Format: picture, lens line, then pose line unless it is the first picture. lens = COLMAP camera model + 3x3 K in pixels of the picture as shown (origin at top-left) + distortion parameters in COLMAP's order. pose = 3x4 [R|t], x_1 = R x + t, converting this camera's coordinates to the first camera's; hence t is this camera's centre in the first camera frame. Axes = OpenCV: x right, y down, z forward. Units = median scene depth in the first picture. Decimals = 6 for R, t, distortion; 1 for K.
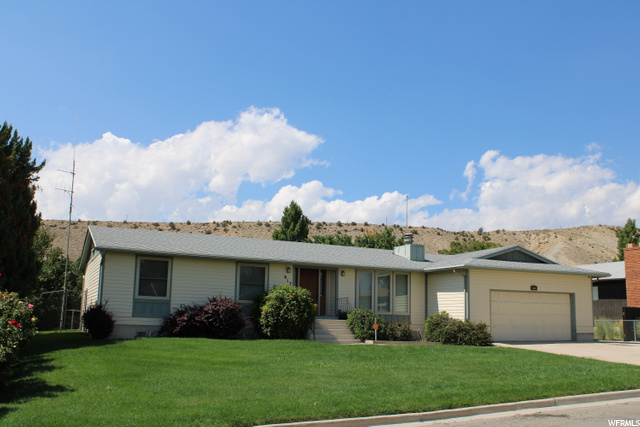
lens RADIAL K [[618.9, 0, 320.8], [0, 618.9, 215.6], [0, 0, 1]] dist [-0.058497, 0.000000]
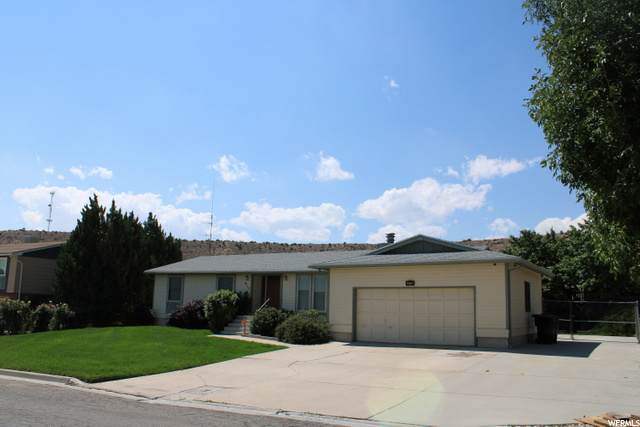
lens RADIAL K [[535.8, 0, 319.7], [0, 535.8, 211.3], [0, 0, 1]] dist [-0.080967, 0.002623]
pose [[0.555222, -0.154161, -0.817290, 0.916514], [0.129682, 0.986699, -0.098017, 0.074962], [0.821530, -0.051567, 0.567829, 0.468385]]
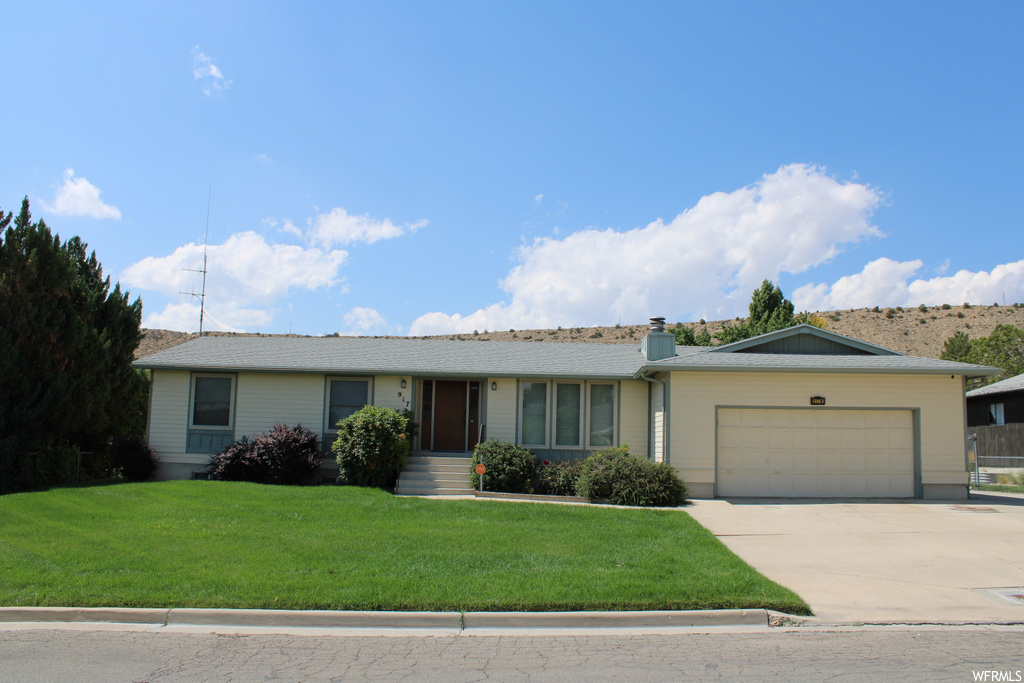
lens RADIAL K [[829.6, 0, 511.3], [0, 829.6, 345.7], [0, 0, 1]] dist [-0.081383, 0.005407]
pose [[0.895379, -0.055752, -0.441802, 0.429102], [0.073027, 0.997083, 0.022178, 0.032927], [0.439277, -0.052121, 0.896839, 0.229970]]
